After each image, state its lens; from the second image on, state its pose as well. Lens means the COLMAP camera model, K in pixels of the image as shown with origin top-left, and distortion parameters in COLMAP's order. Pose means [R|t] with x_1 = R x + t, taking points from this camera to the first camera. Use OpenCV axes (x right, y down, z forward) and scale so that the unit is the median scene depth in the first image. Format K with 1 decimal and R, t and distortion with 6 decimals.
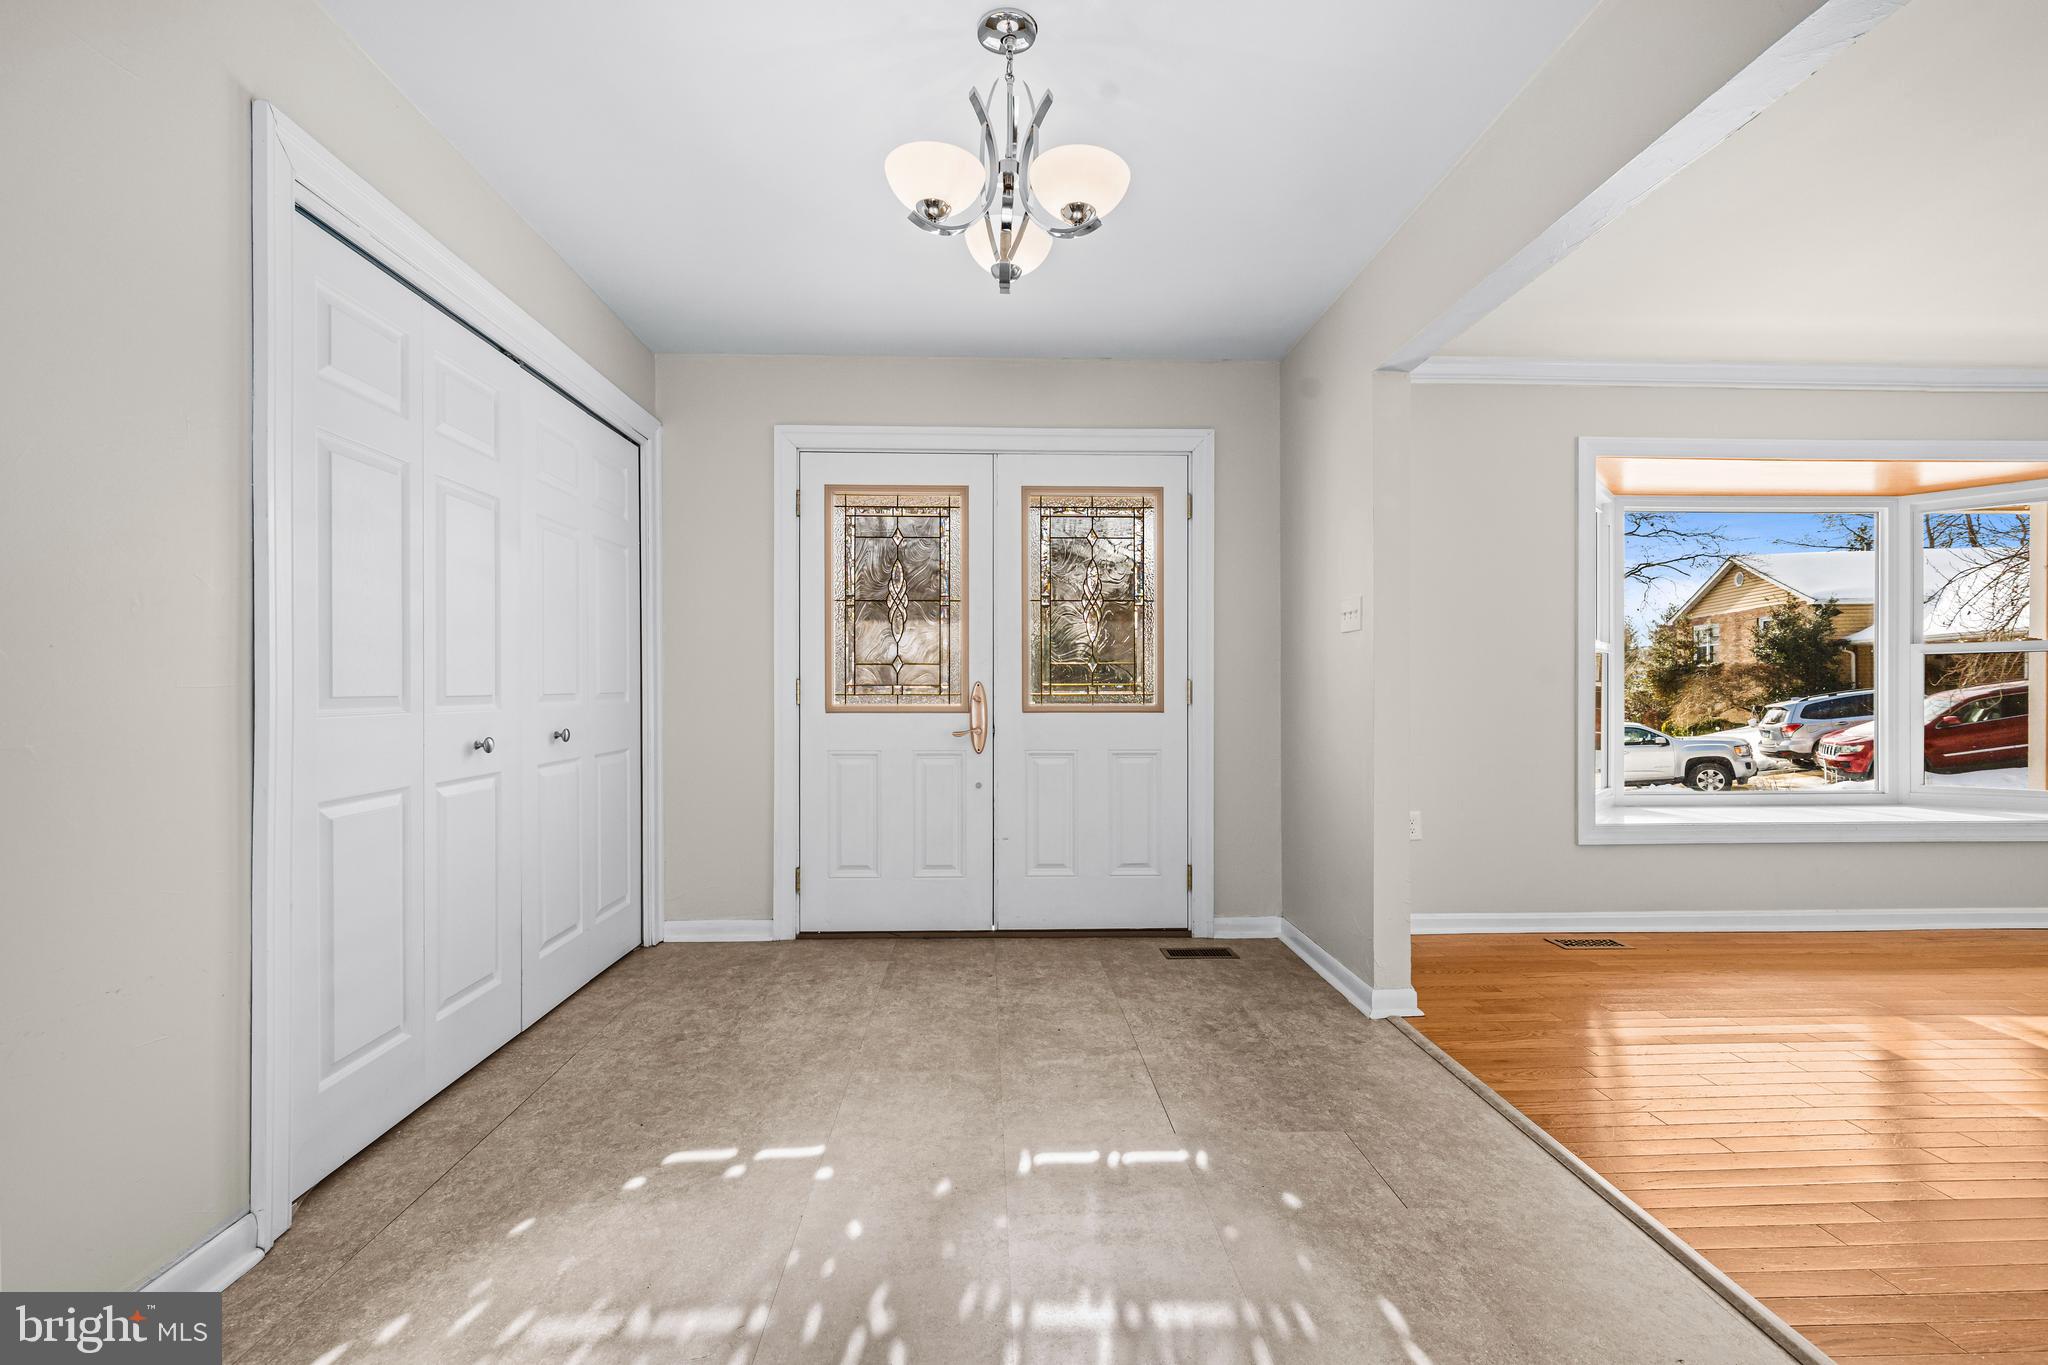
lens RADIAL K [[877.9, 0, 1020.2], [0, 877.9, 681.2], [0, 0, 1]] dist [0.001712, 0.001499]
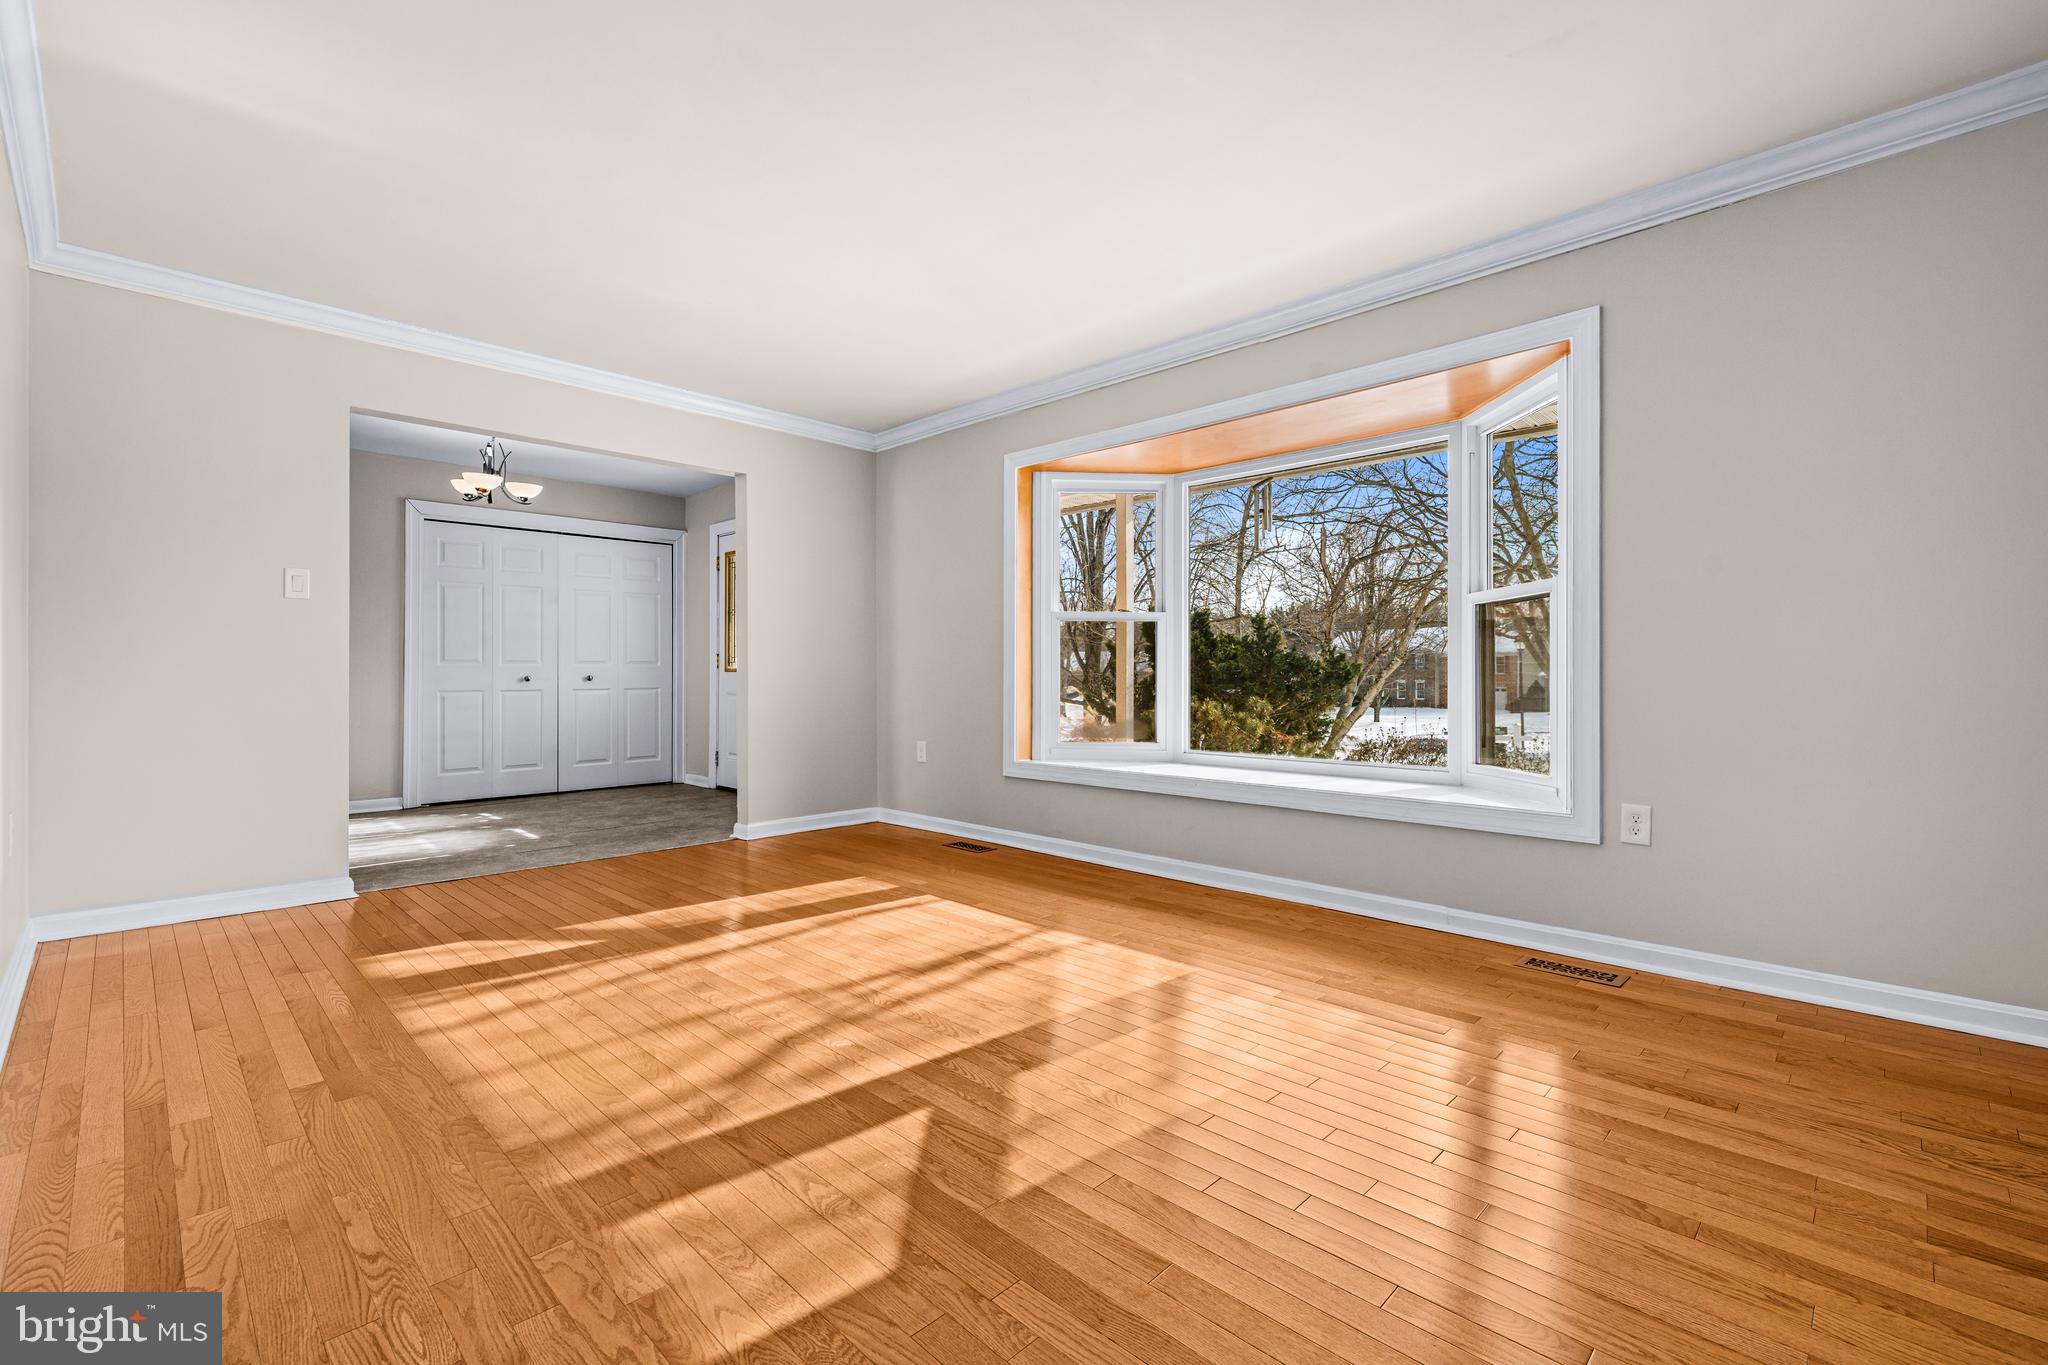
lens RADIAL K [[877.9, 0, 1017.3], [0, 877.9, 682.5], [0, 0, 1]] dist [0.001712, 0.001499]
pose [[0.677273, 0.002958, -0.735726, 1.648716], [0.011437, 0.999829, 0.014548, 0.032288], [0.735643, -0.018267, 0.677123, 0.161033]]
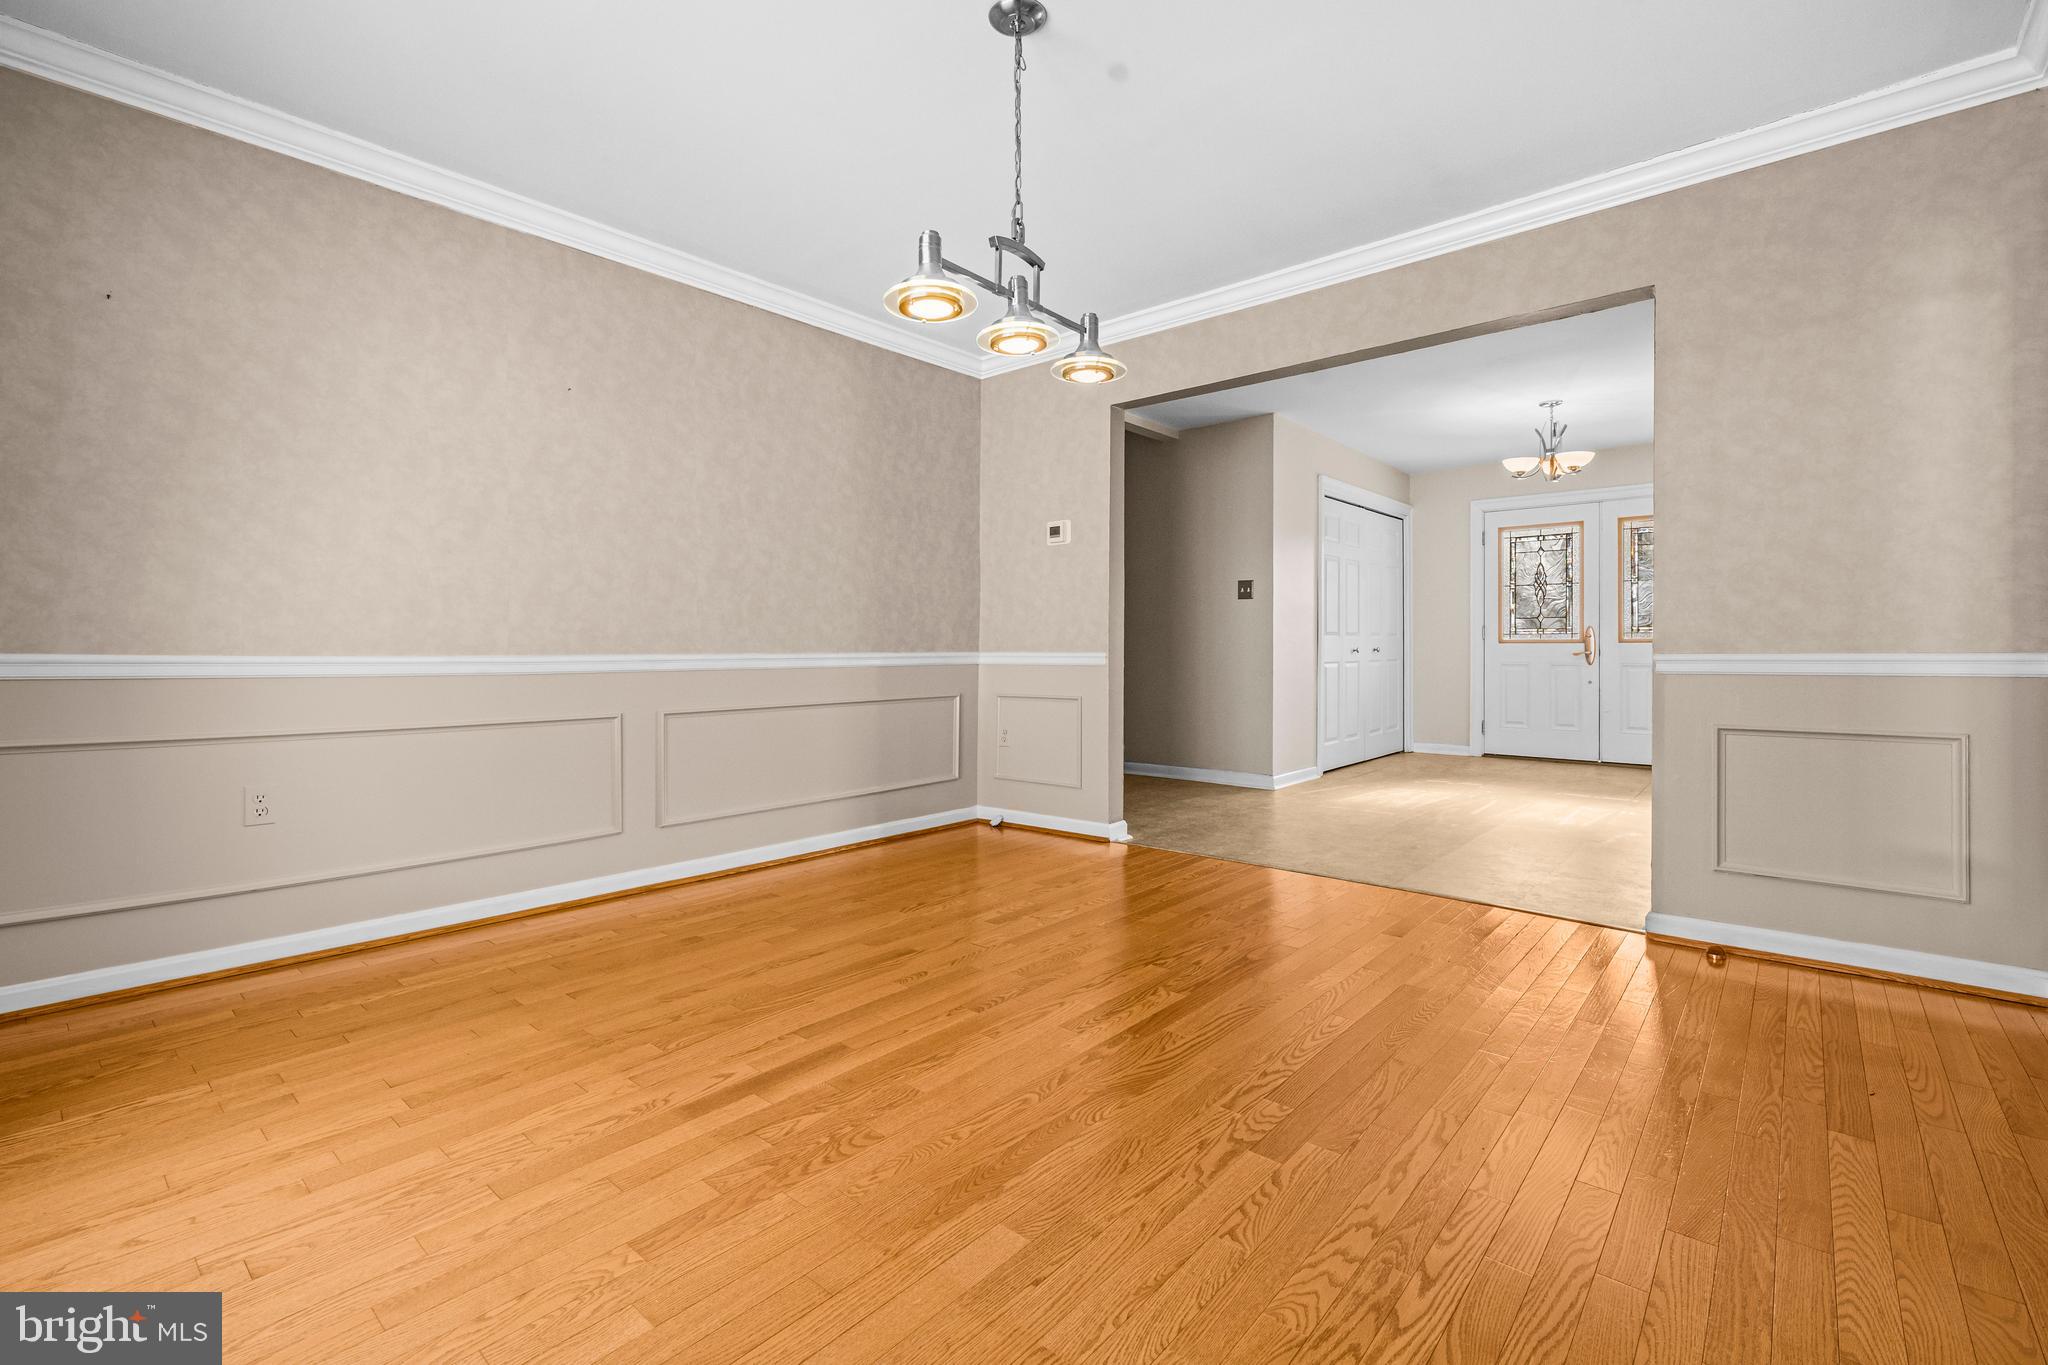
lens RADIAL K [[877.9, 0, 1020.7], [0, 877.9, 661.8], [0, 0, 1]] dist [0.001712, 0.001499]
pose [[0.725253, 0.005915, -0.688457, 0.357626], [0.008333, 0.999814, 0.017369, 0.033801], [0.688432, -0.018334, 0.725069, -1.165216]]
